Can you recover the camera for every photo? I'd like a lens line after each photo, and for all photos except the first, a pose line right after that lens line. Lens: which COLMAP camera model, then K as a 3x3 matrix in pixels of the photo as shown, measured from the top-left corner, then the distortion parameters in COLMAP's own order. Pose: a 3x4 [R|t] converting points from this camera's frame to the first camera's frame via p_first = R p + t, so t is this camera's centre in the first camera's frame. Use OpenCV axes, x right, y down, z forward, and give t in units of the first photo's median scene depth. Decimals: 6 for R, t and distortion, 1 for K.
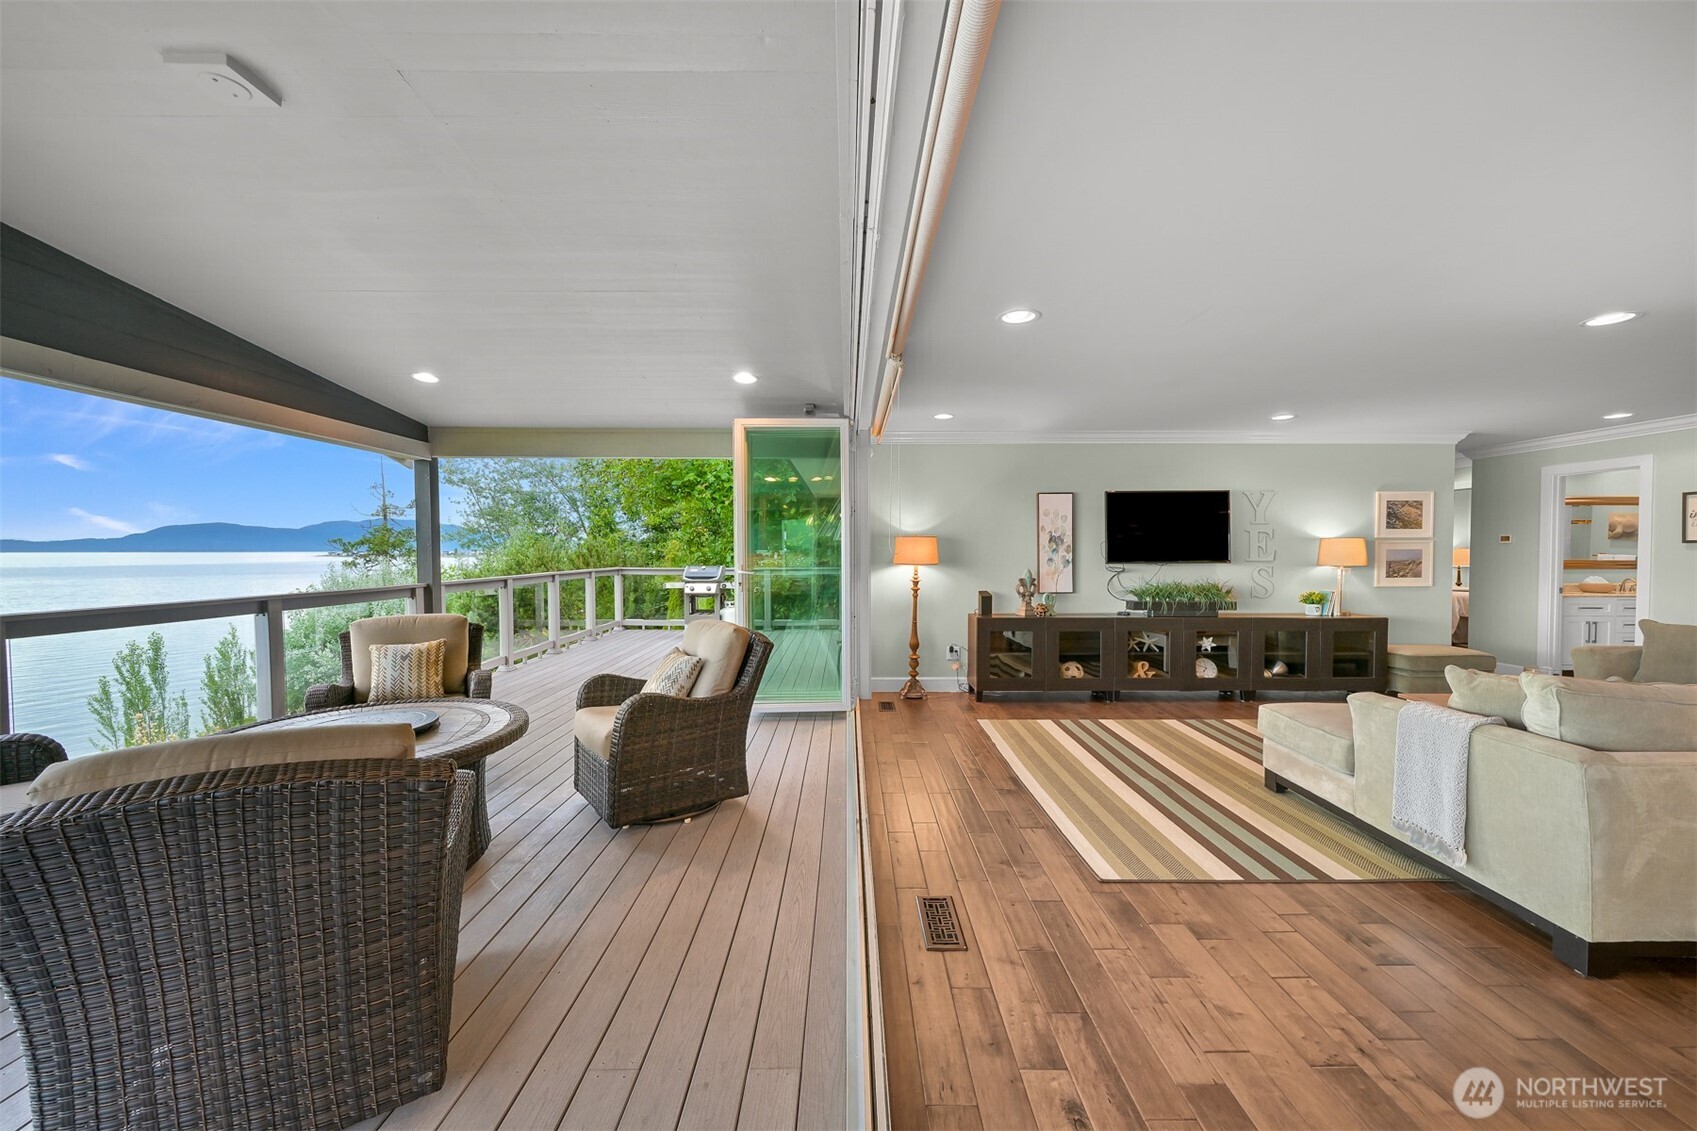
lens RADIAL K [[665.4, 0, 847.8], [0, 665.4, 567.4], [0, 0, 1]] dist [-0.000105, 0.000172]
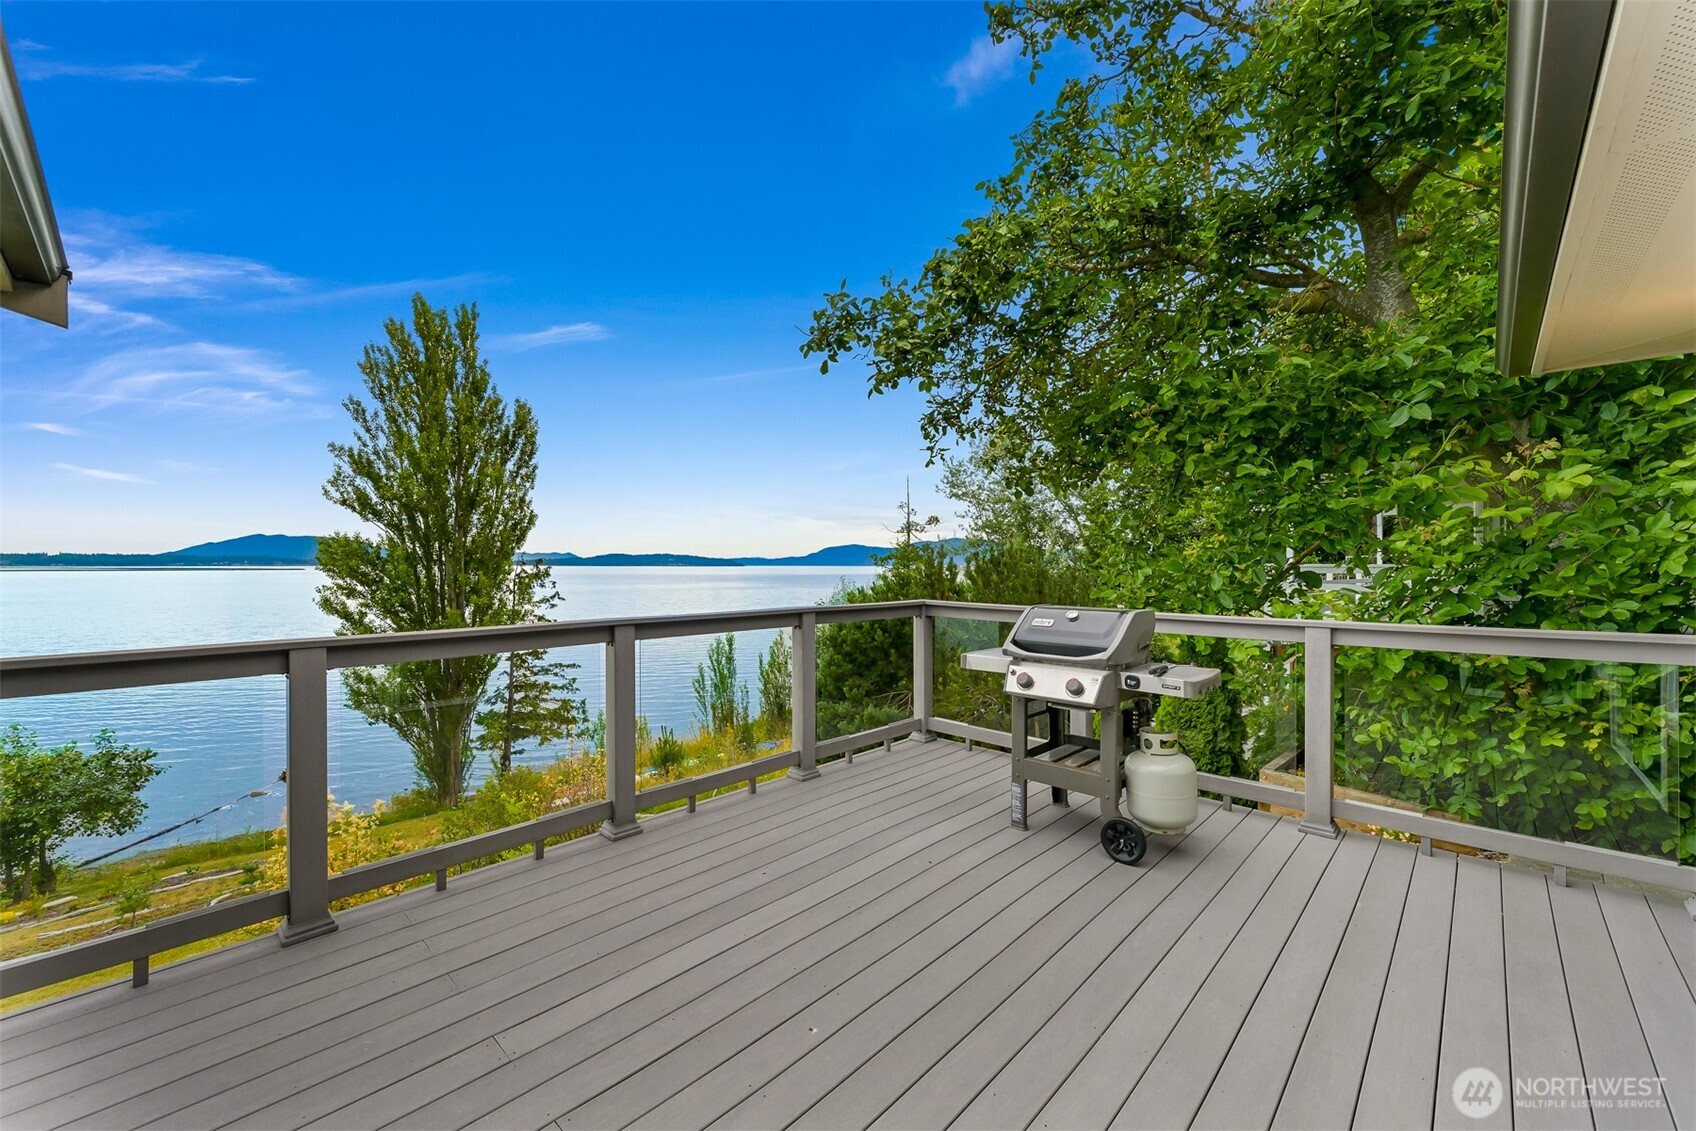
lens RADIAL K [[670.3, 0, 850.8], [0, 670.3, 564.6], [0, 0, 1]] dist [-0.003239, -0.000124]
pose [[0.723254, 0.001618, -0.690580, -0.120286], [-0.020123, 0.999622, -0.018734, -0.027949], [0.690289, 0.027446, 0.723013, 1.194685]]
